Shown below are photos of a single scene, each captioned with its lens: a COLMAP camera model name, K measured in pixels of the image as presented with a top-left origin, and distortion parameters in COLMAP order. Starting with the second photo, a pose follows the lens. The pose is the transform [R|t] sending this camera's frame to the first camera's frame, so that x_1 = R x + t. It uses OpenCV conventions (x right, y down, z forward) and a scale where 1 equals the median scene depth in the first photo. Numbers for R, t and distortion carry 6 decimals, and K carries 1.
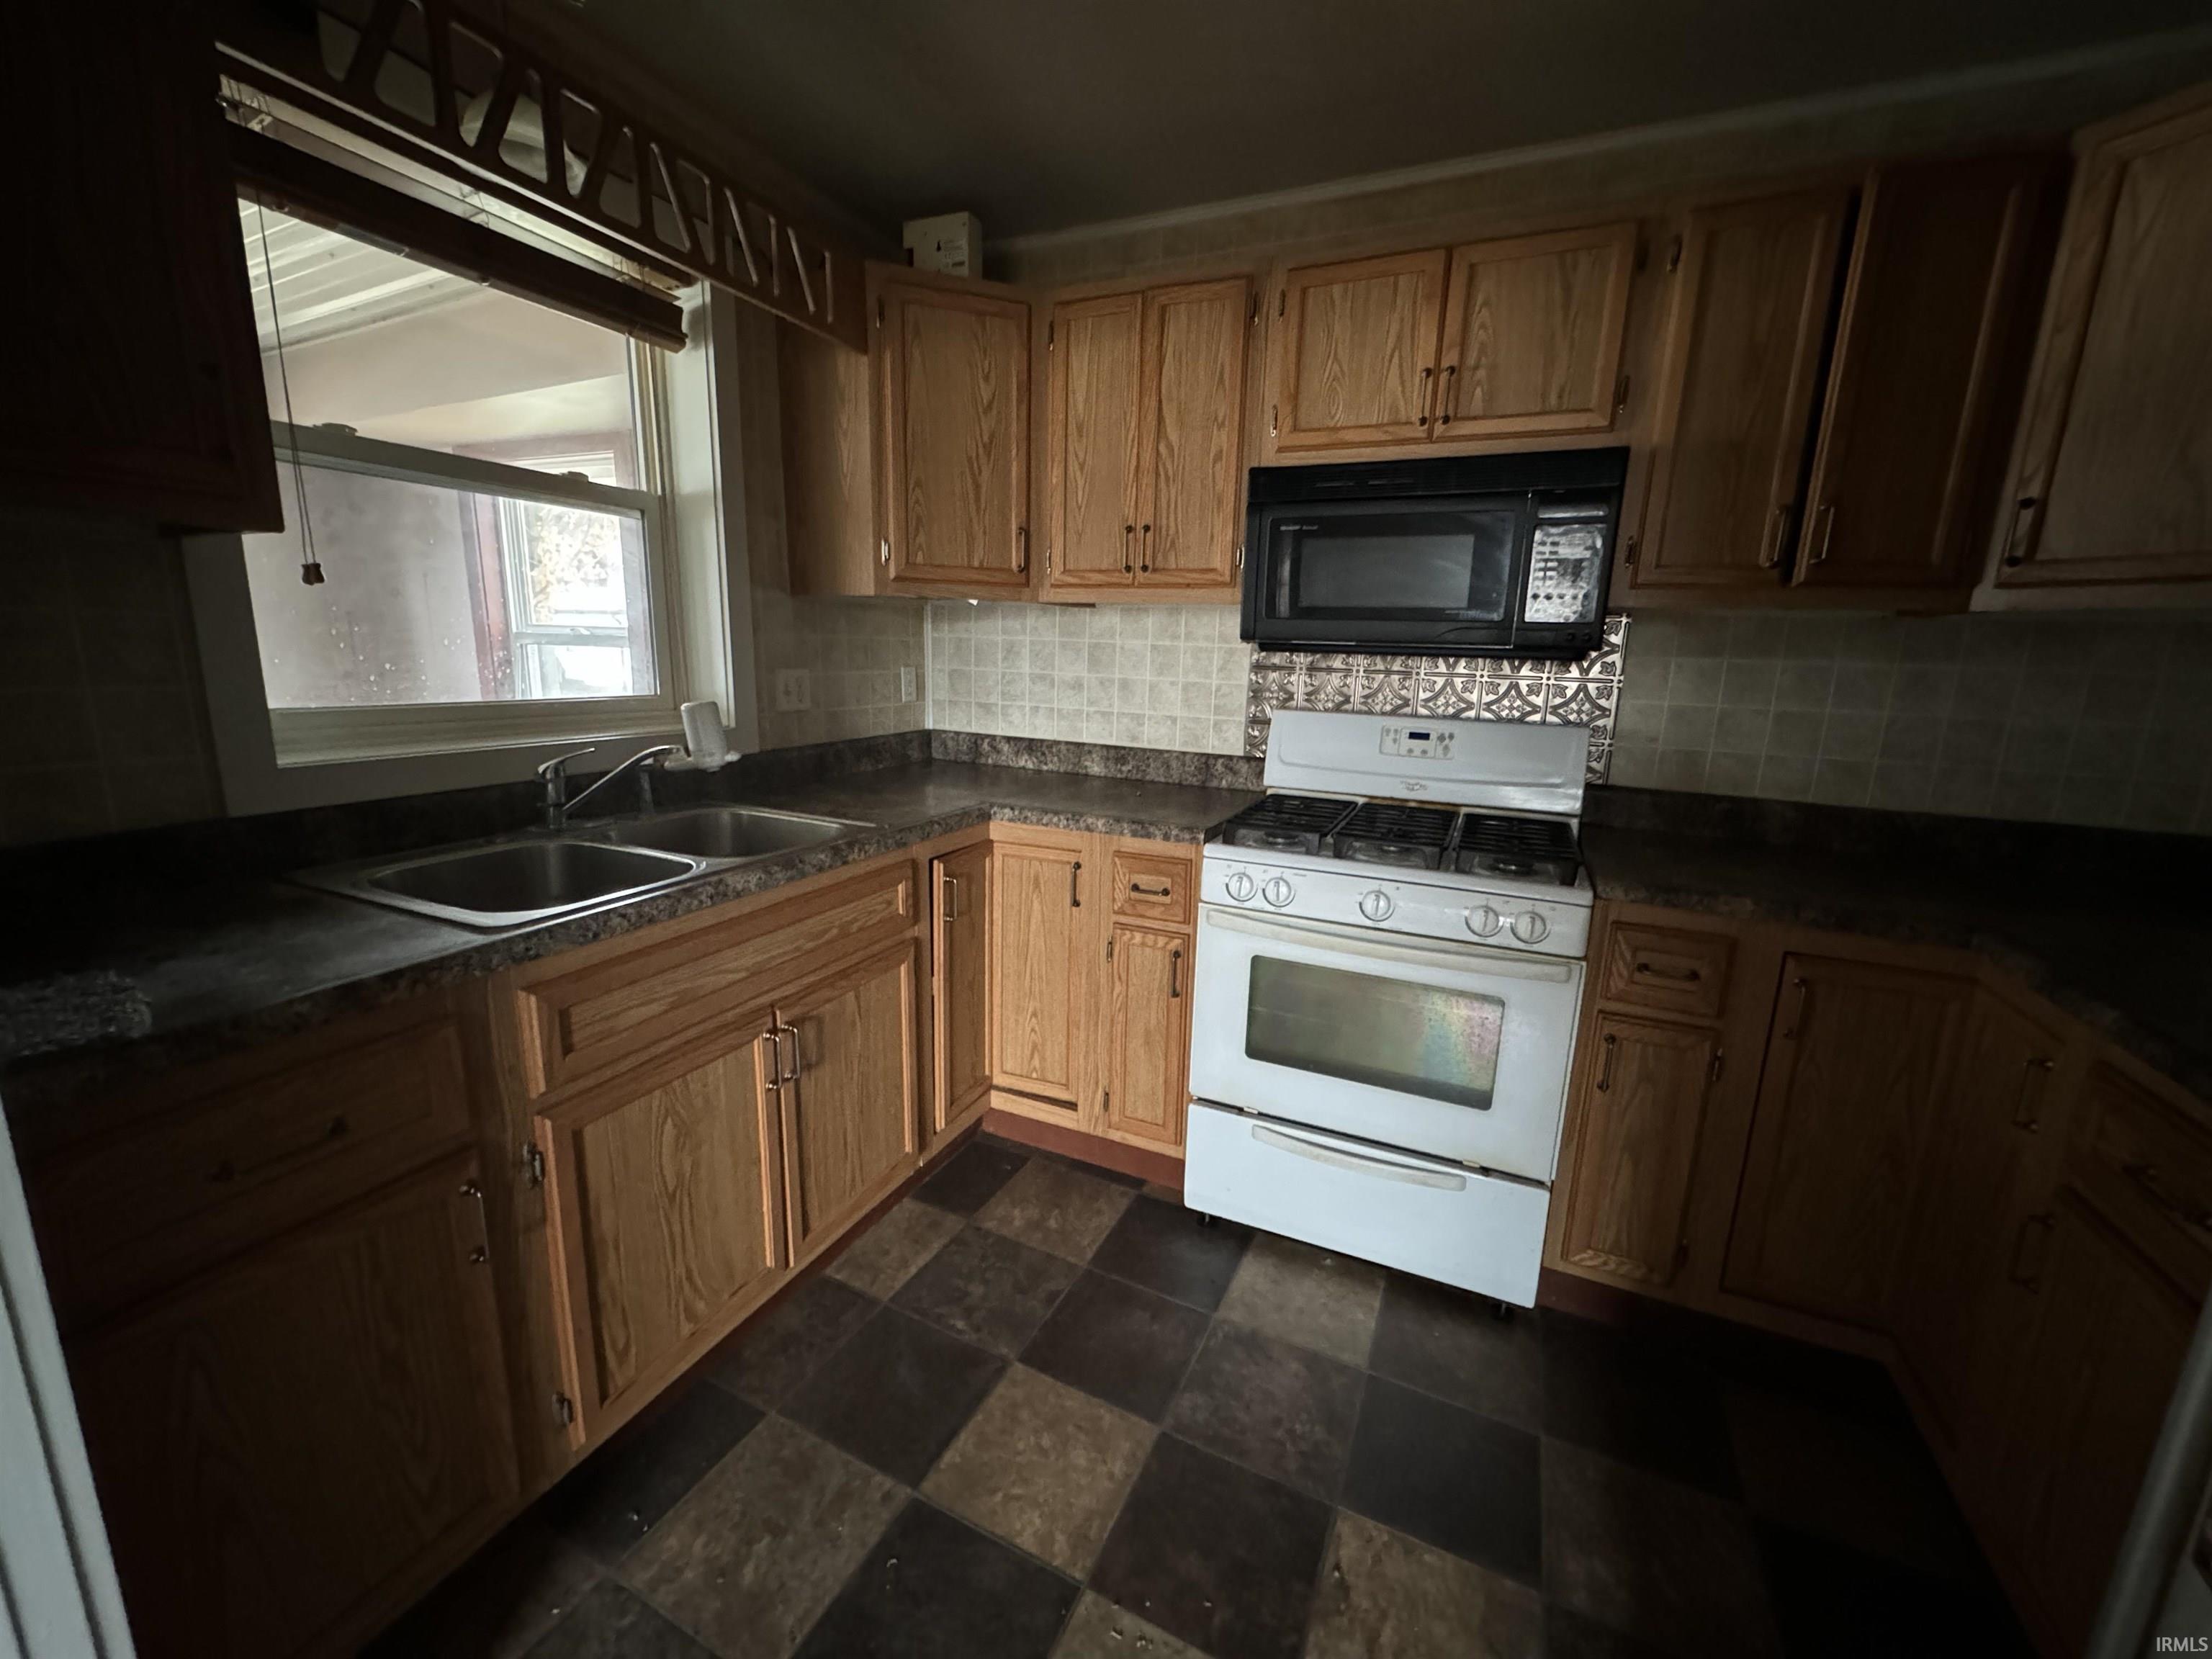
lens RADIAL K [[883.5, 0, 1105.5], [0, 883.5, 830.4], [0, 0, 1]] dist [-0.001829, 0.000236]
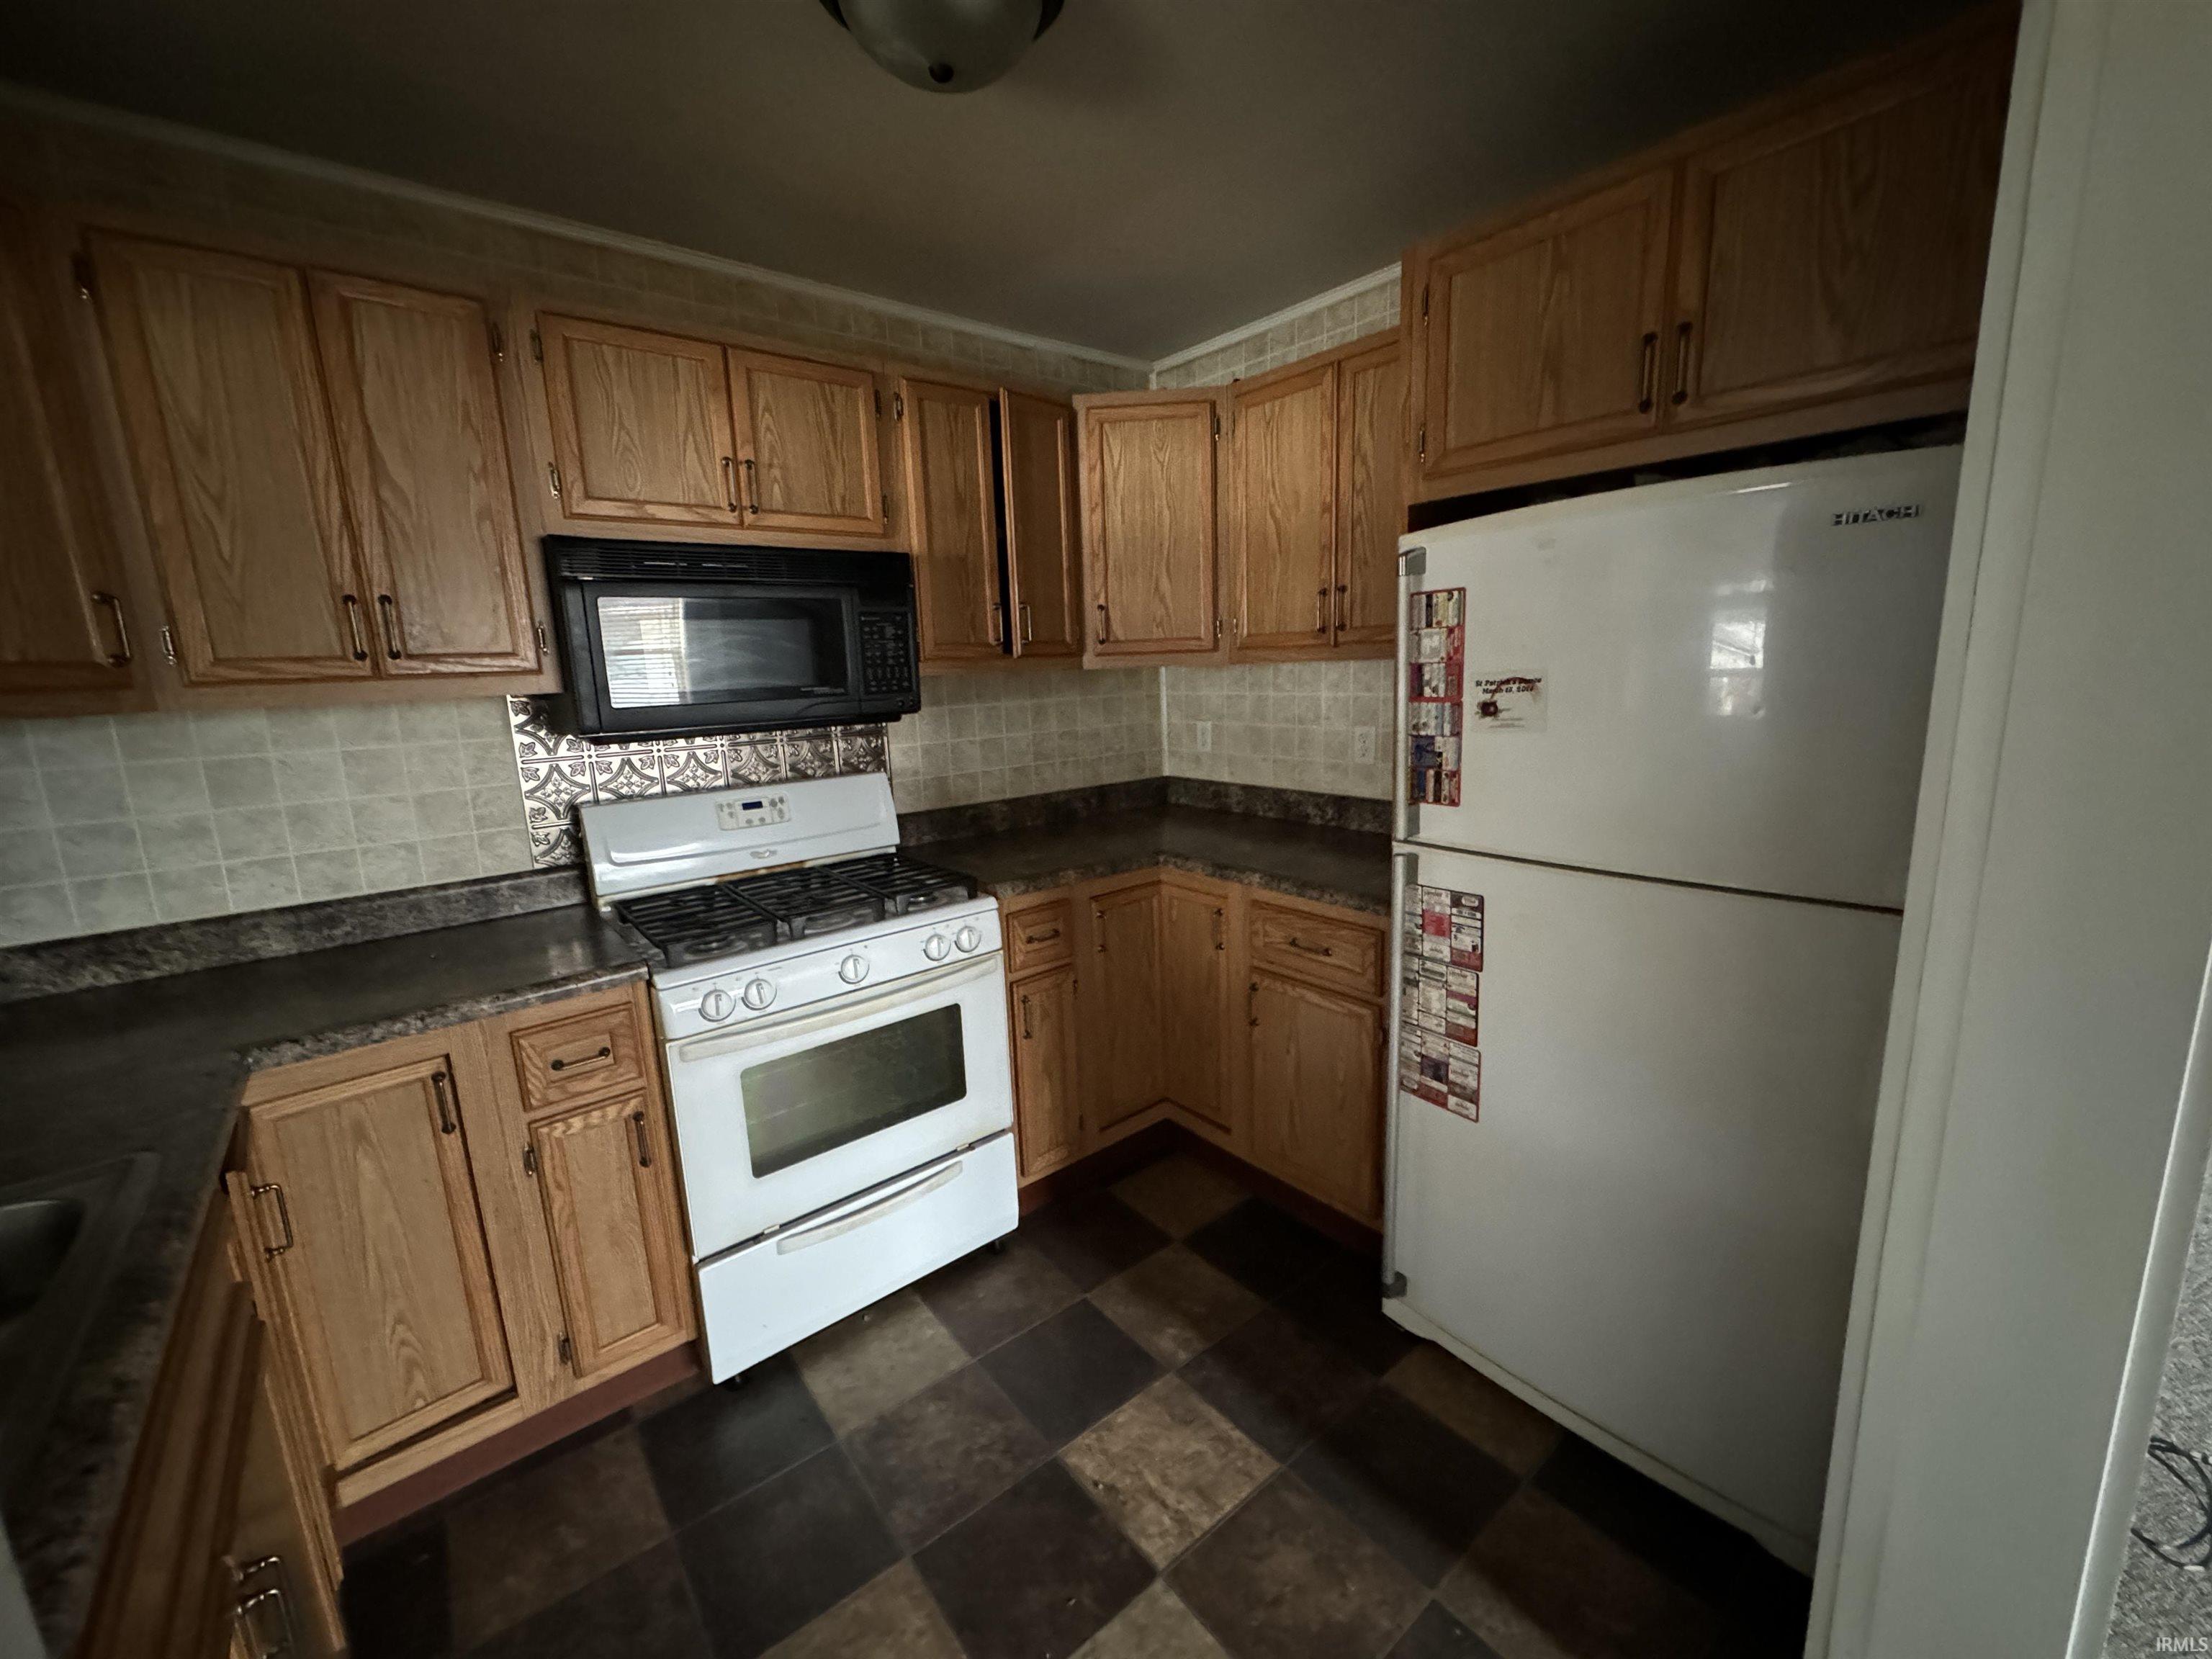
lens RADIAL K [[883.5, 0, 1107.4], [0, 883.5, 827.8], [0, 0, 1]] dist [-0.001829, 0.000236]
pose [[0.428990, -0.213715, 0.877664, -0.413613], [0.234392, 0.964666, 0.120333, -0.121854], [-0.872369, 0.154096, 0.463925, 0.194114]]
